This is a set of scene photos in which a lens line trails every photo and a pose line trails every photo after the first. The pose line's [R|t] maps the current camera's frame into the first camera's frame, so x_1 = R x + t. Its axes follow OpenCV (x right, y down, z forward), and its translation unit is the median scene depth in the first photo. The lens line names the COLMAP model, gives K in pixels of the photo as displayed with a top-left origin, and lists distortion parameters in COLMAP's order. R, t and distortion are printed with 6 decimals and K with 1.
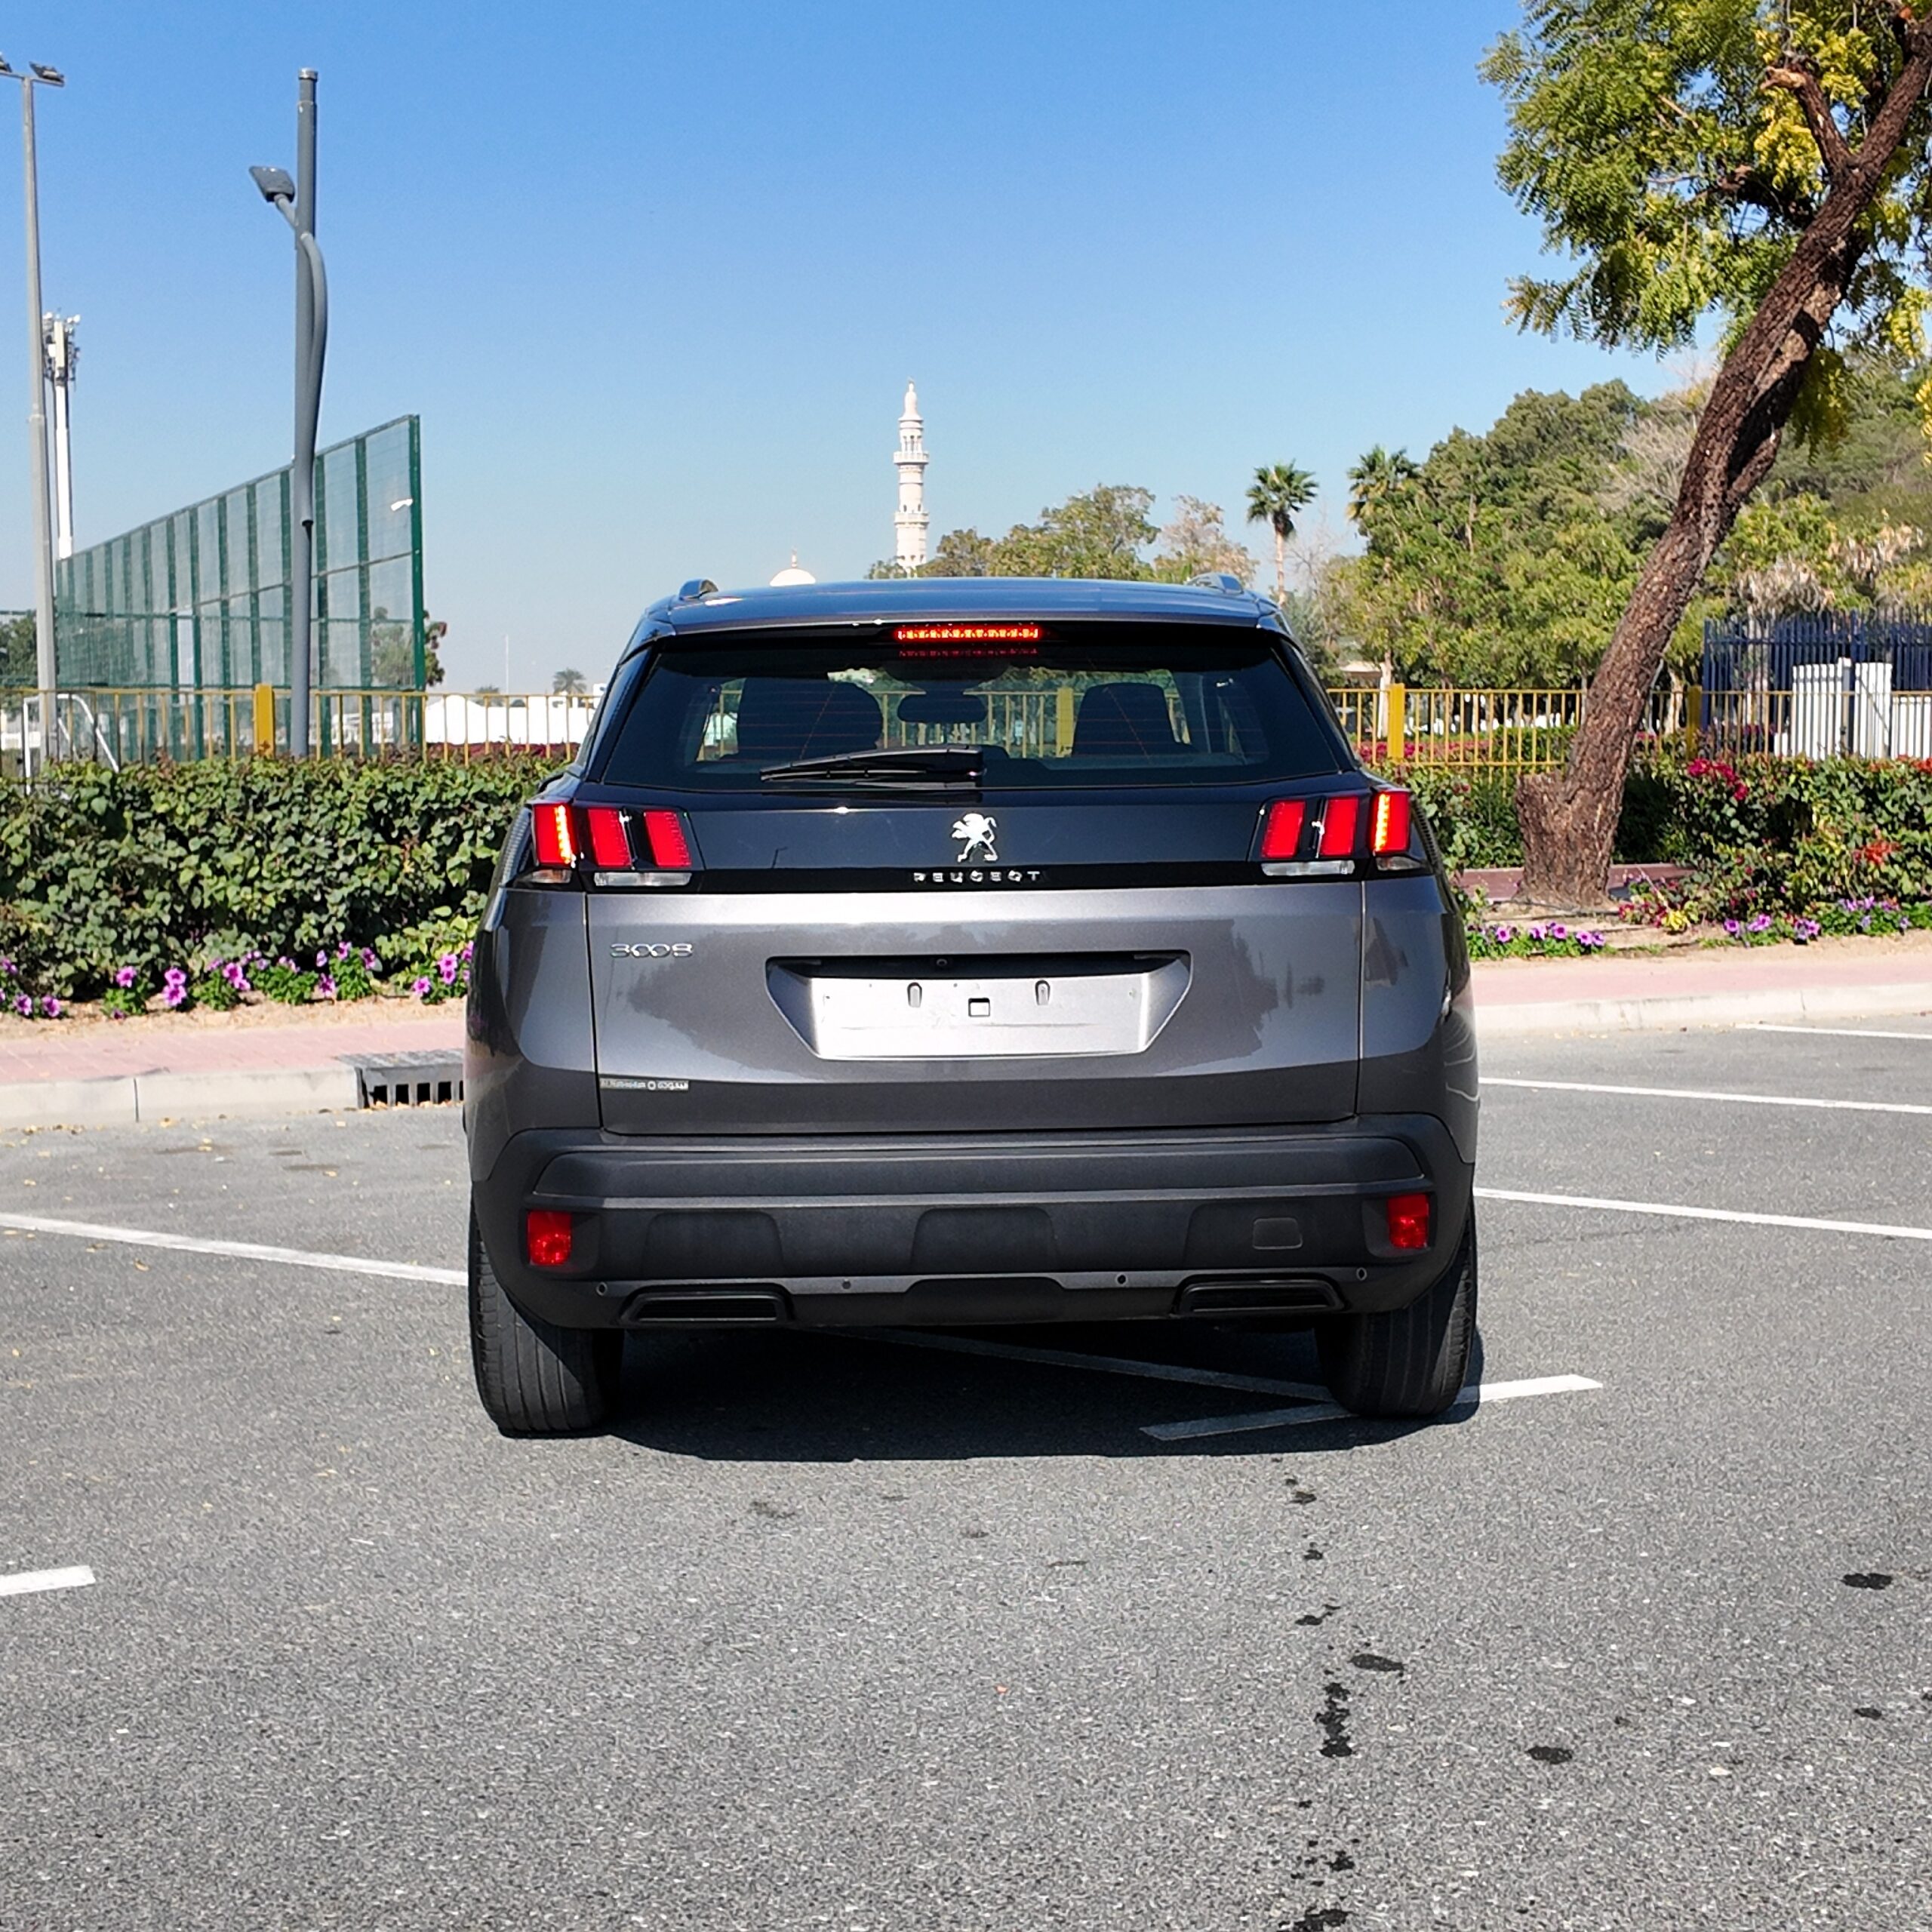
lens RADIAL K [[2791.0, 0, 984.3], [0, 2791.0, 954.9], [0, 0, 1]] dist [0.137772, -0.230277]
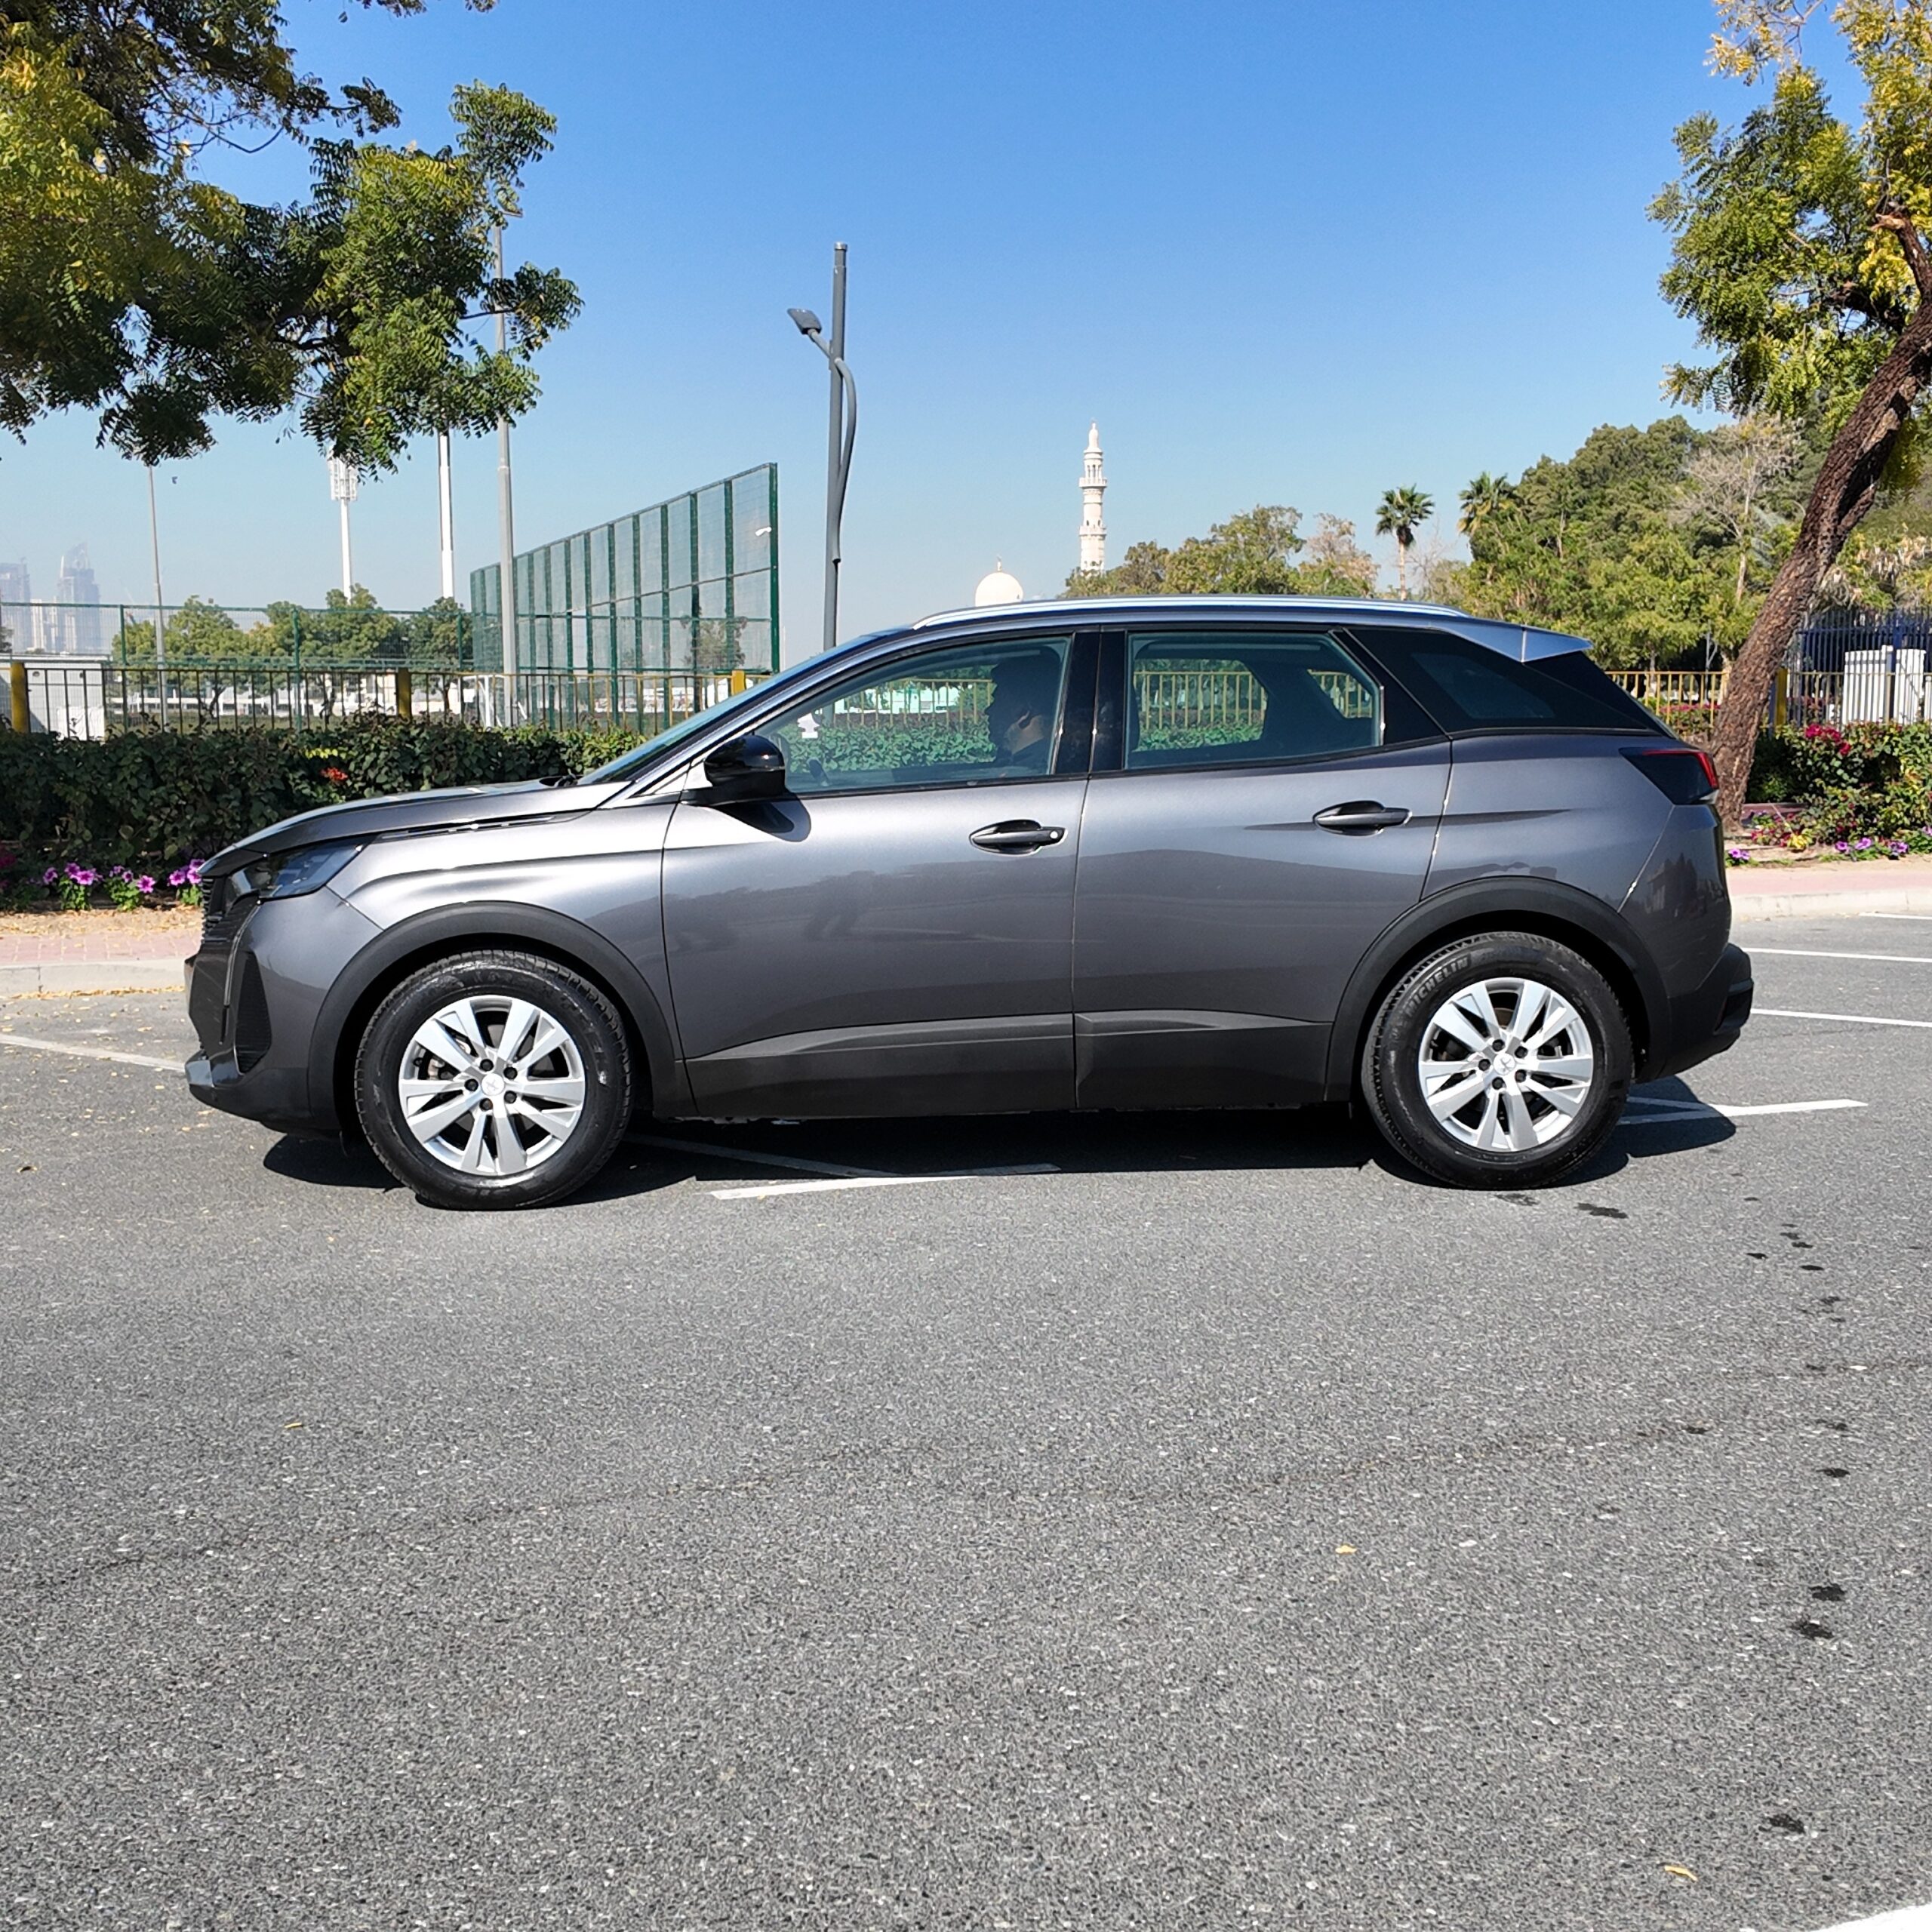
lens RADIAL K [[2217.3, 0, 978.8], [0, 2217.3, 956.5], [0, 0, 1]] dist [0.141157, -0.245587]
pose [[0.997369, 0.009976, -0.071803, -0.079521], [-0.007516, 0.999378, 0.034443, 0.009395], [0.072102, -0.033813, 0.996824, -0.136260]]
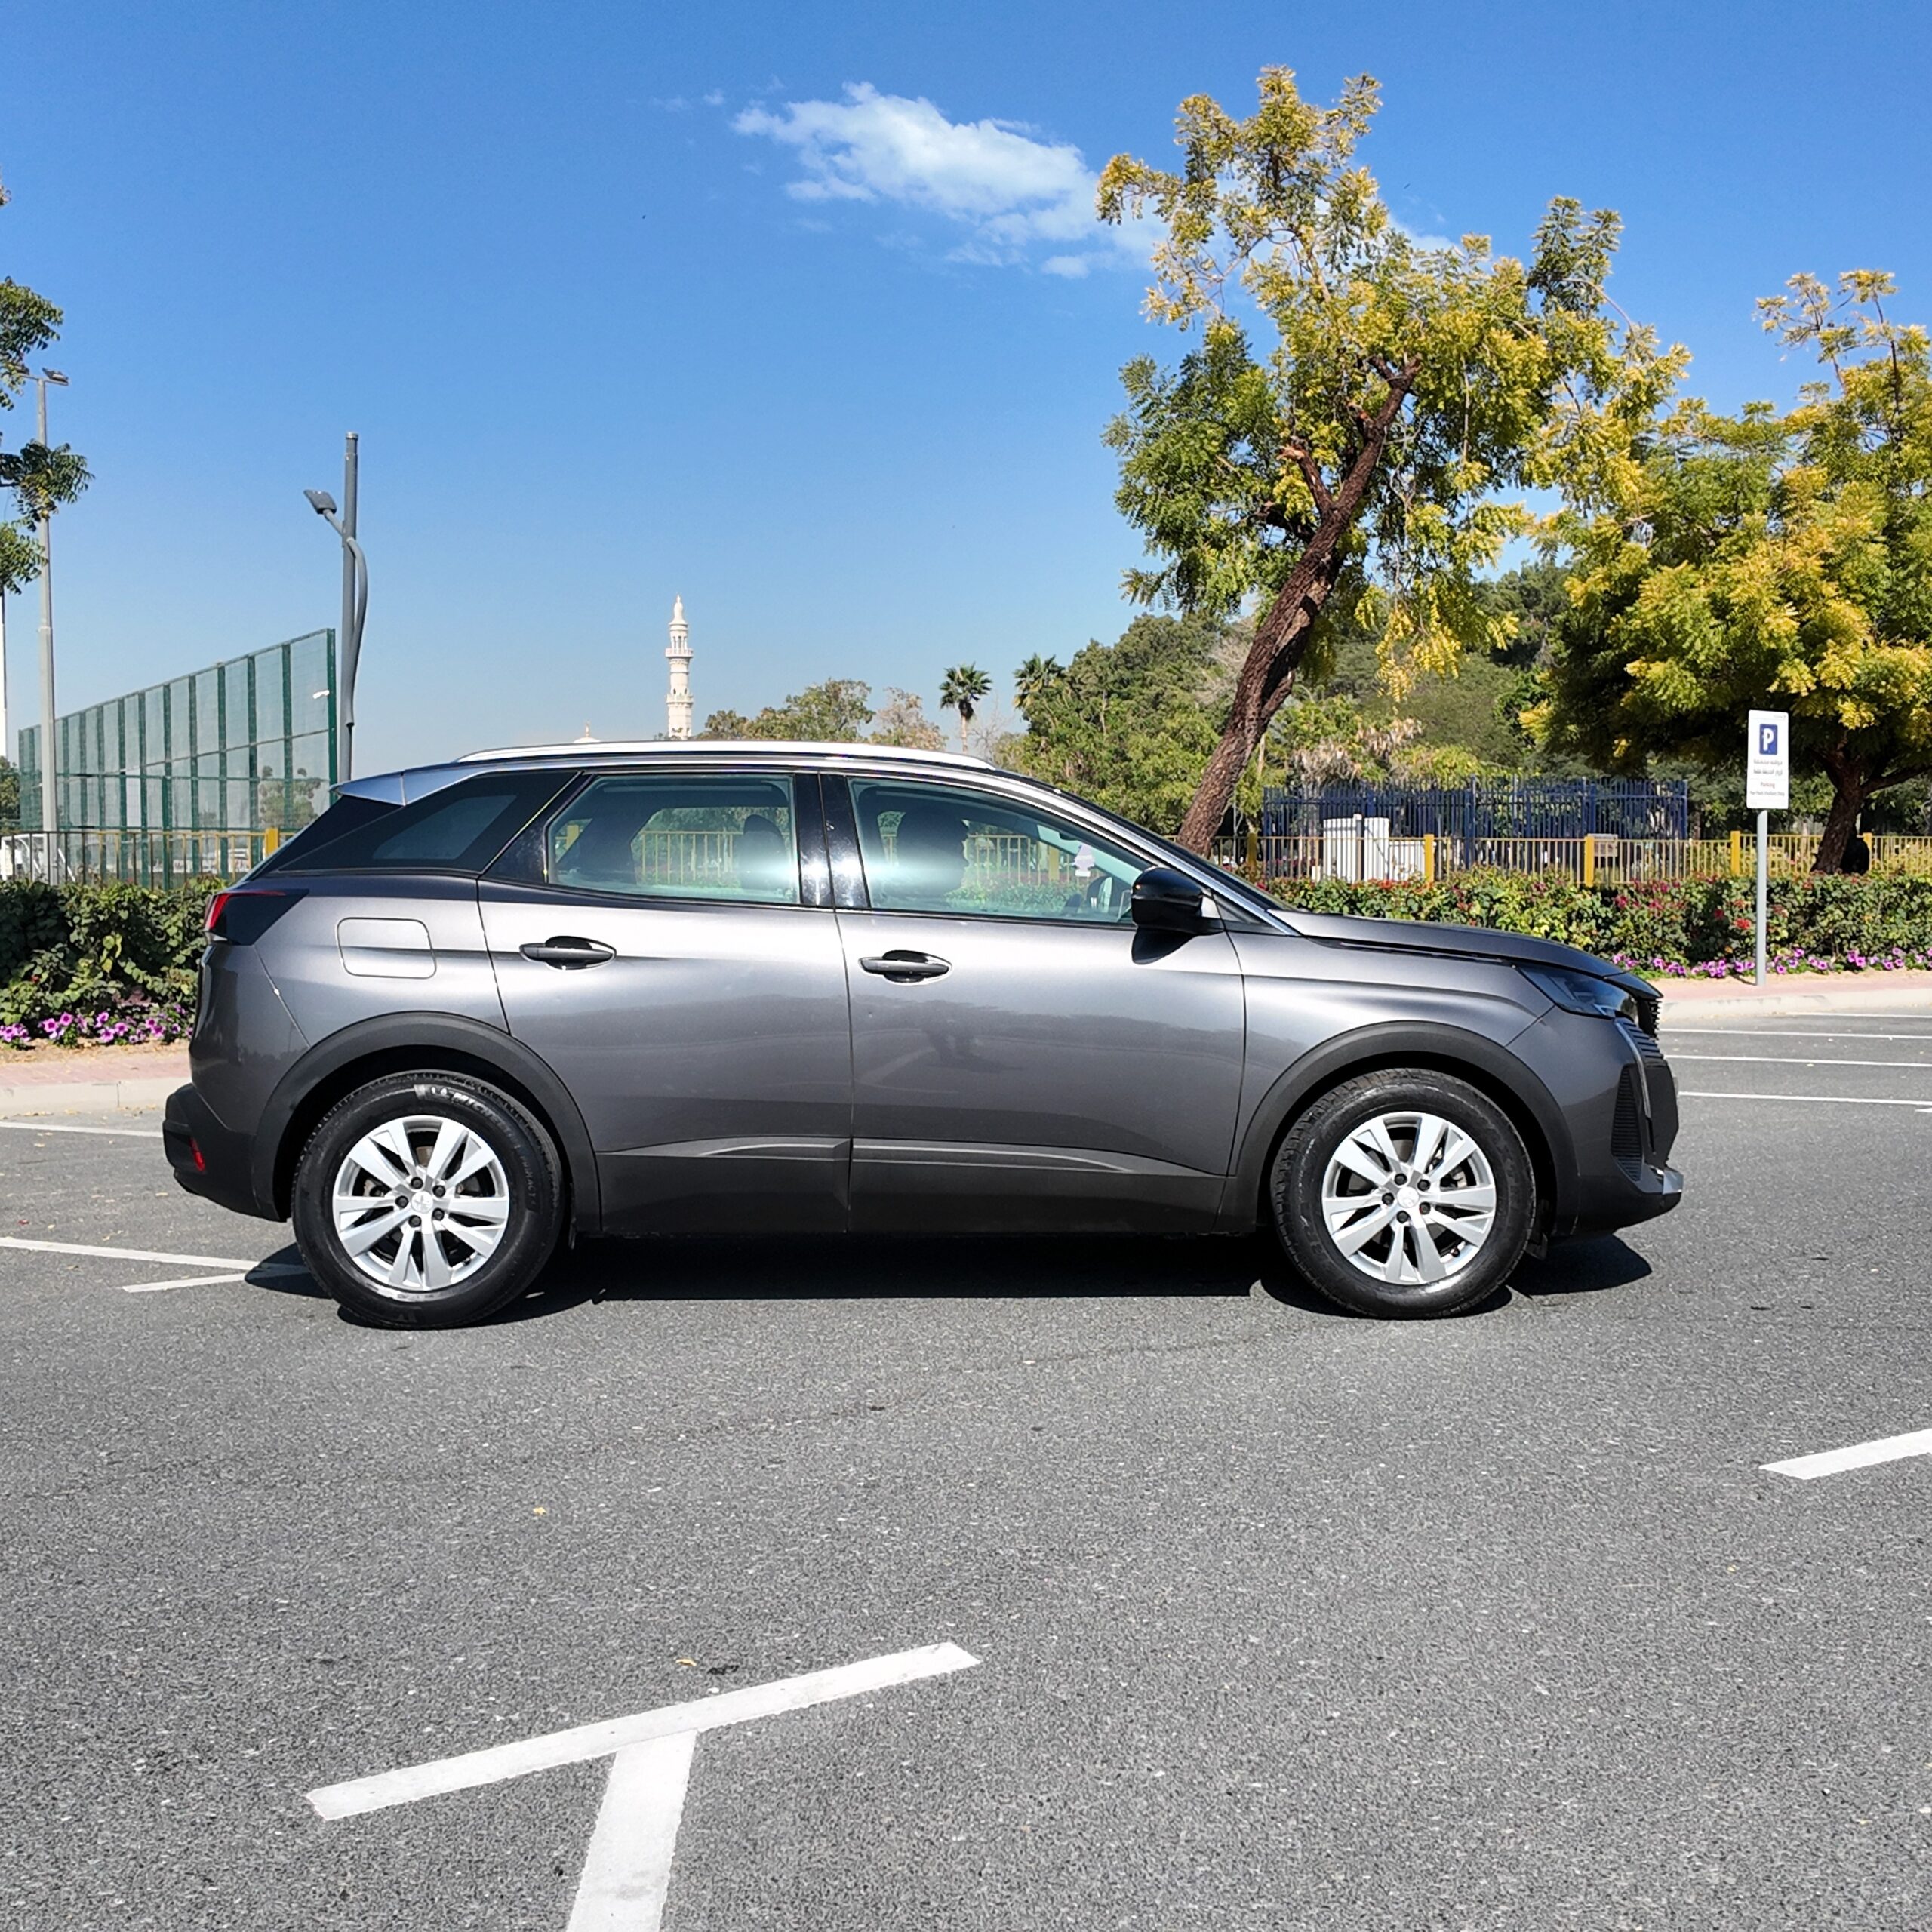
lens RADIAL K [[2160.4, 0, 981.7], [0, 2160.4, 953.8], [0, 0, 1]] dist [0.139791, -0.238248]
pose [[0.993542, -0.003506, 0.113409, -0.032995], [0.007844, 0.999254, -0.037827, 0.017750], [-0.113191, 0.038472, 0.992828, -0.202441]]
